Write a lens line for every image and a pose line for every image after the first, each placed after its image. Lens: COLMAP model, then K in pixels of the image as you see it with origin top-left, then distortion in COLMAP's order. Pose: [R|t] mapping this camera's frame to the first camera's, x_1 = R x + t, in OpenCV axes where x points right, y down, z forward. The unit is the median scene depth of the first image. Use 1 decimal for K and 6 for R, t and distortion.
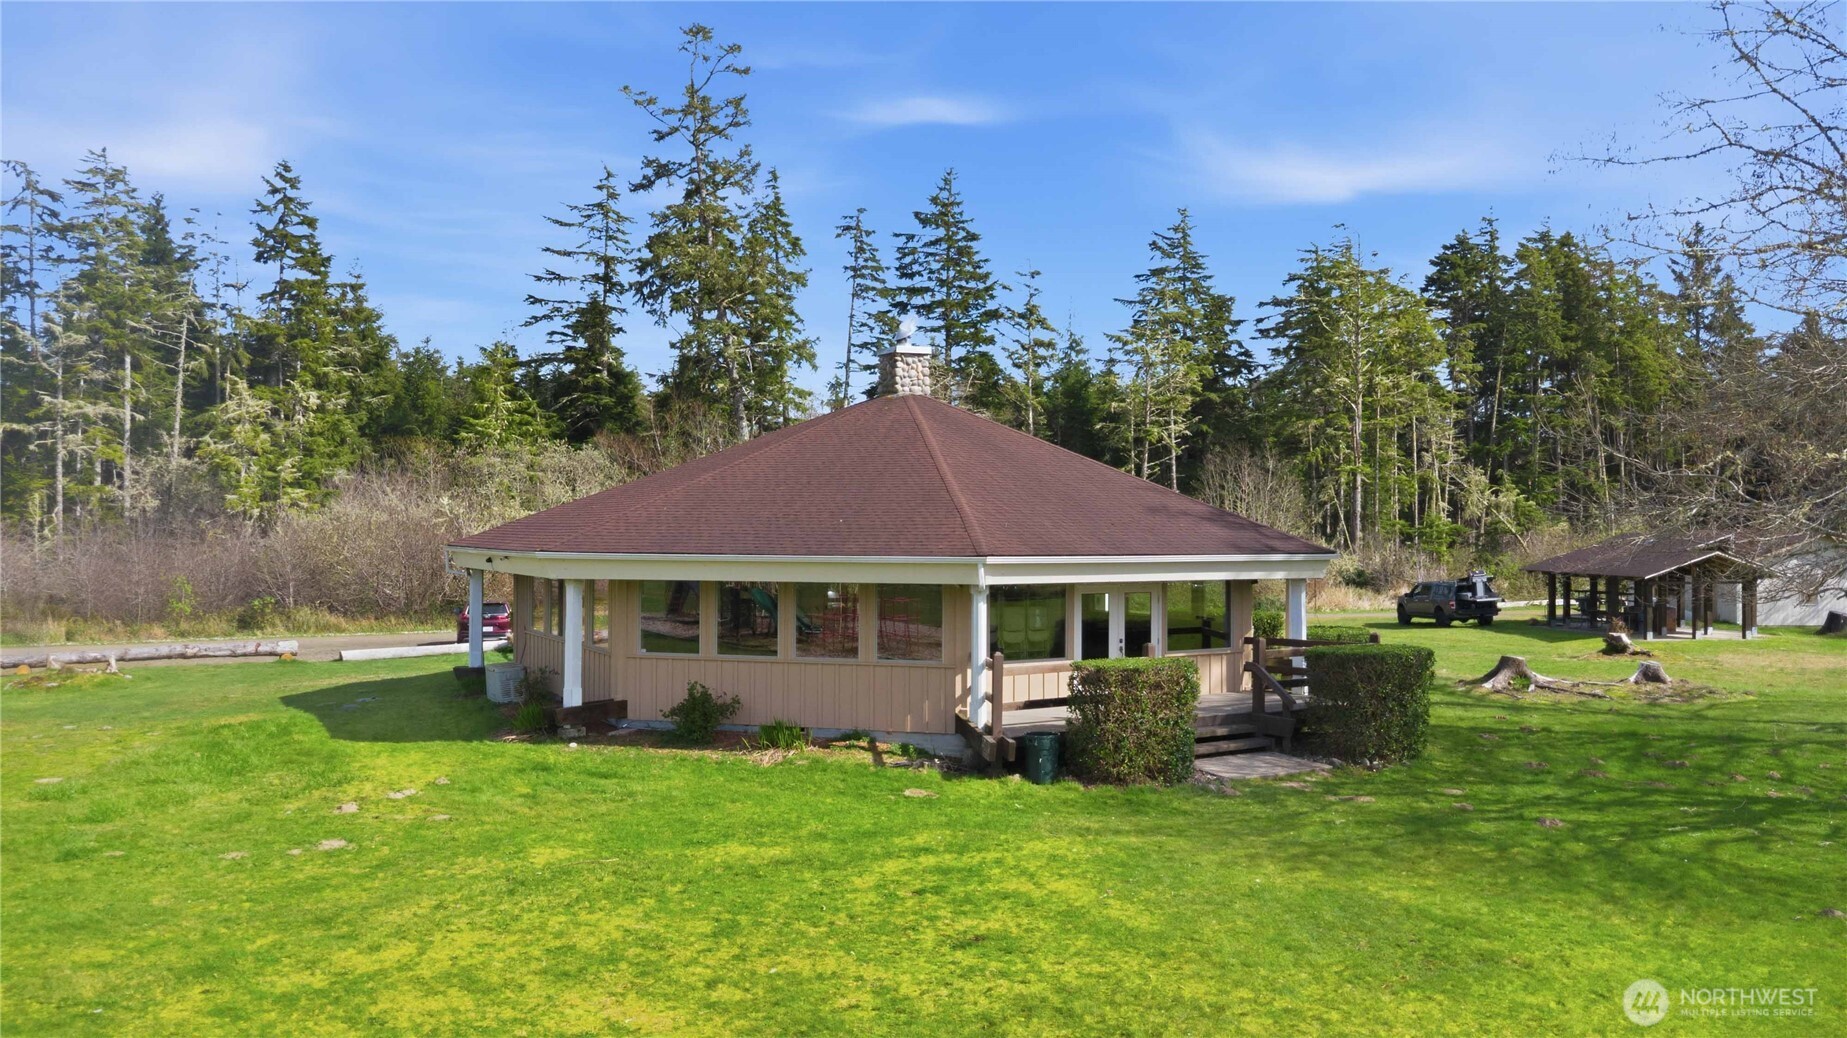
lens RADIAL K [[1284.8, 0, 925.2], [0, 1284.8, 518.0], [0, 0, 1]] dist [-0.003188, -0.000014]
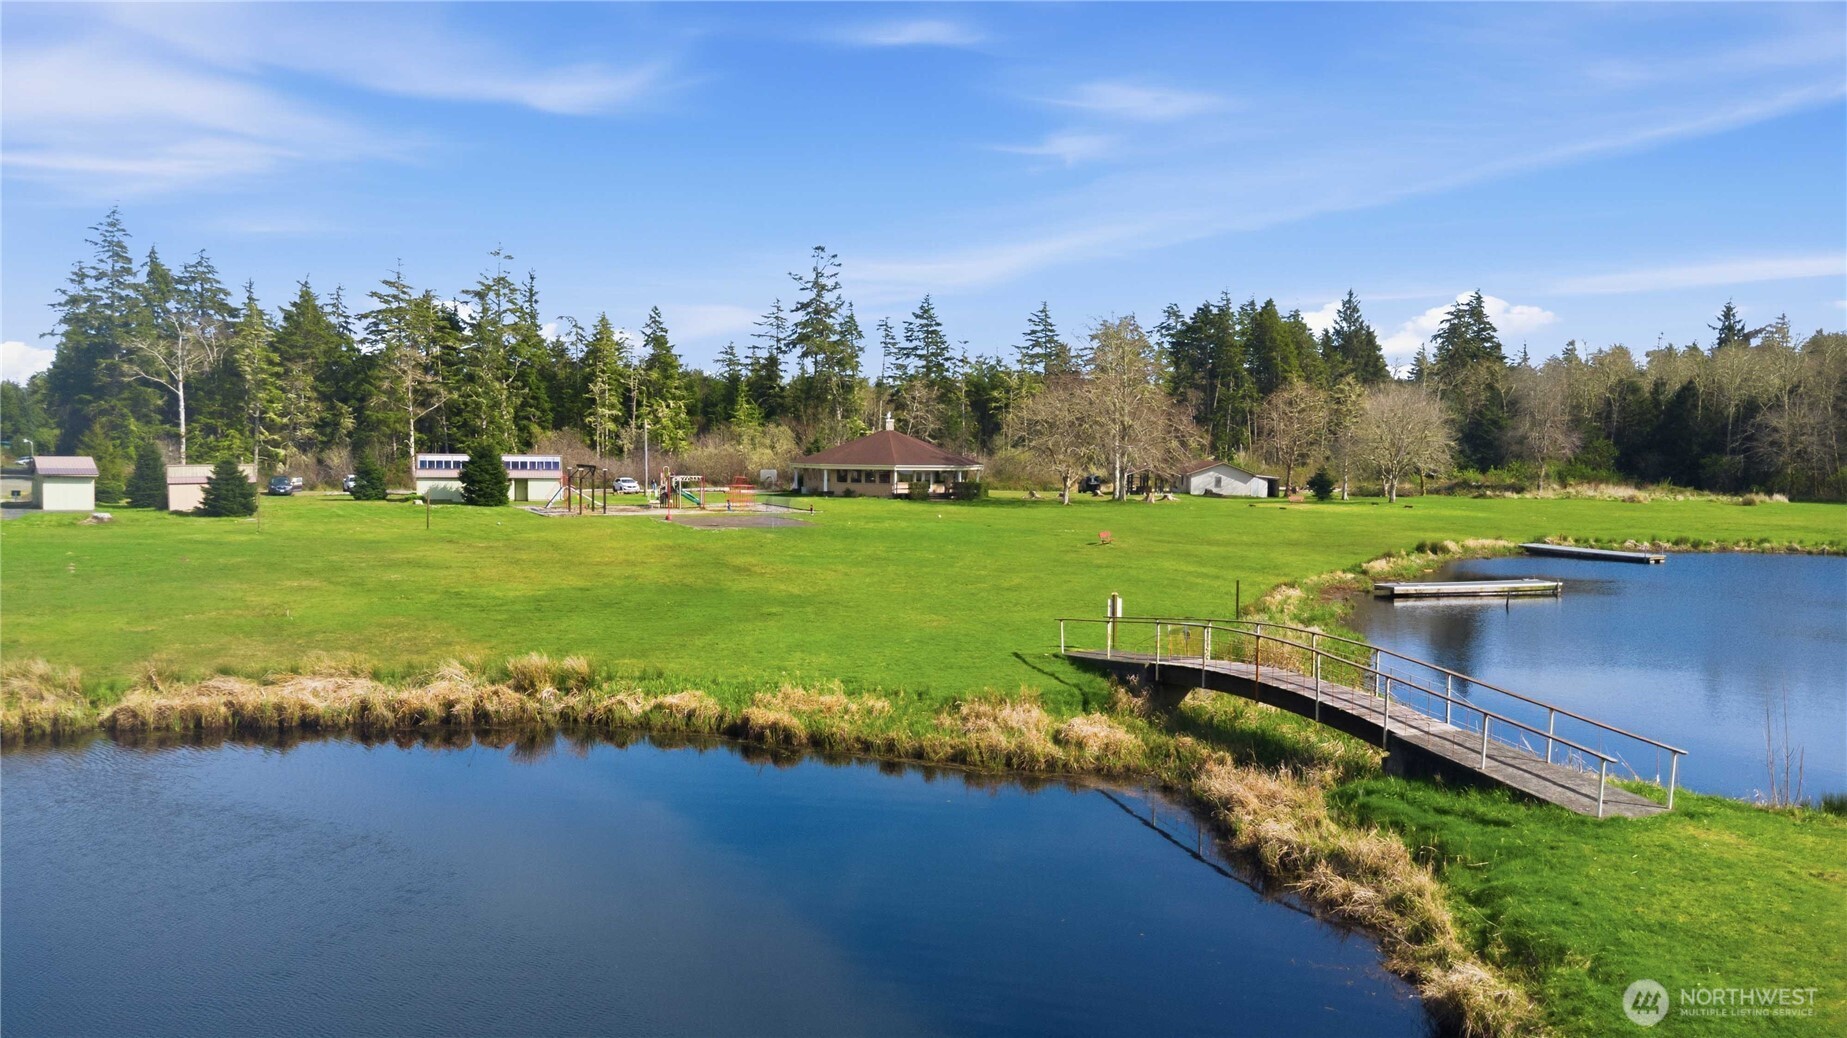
lens RADIAL K [[1284.8, 0, 924.7], [0, 1284.8, 521.3], [0, 0, 1]] dist [-0.003188, -0.000014]
pose [[0.999199, 0.011289, -0.038398, 0.109426], [-0.008702, 0.997723, 0.066876, -0.029804], [0.039065, -0.066489, 0.997022, -1.327166]]
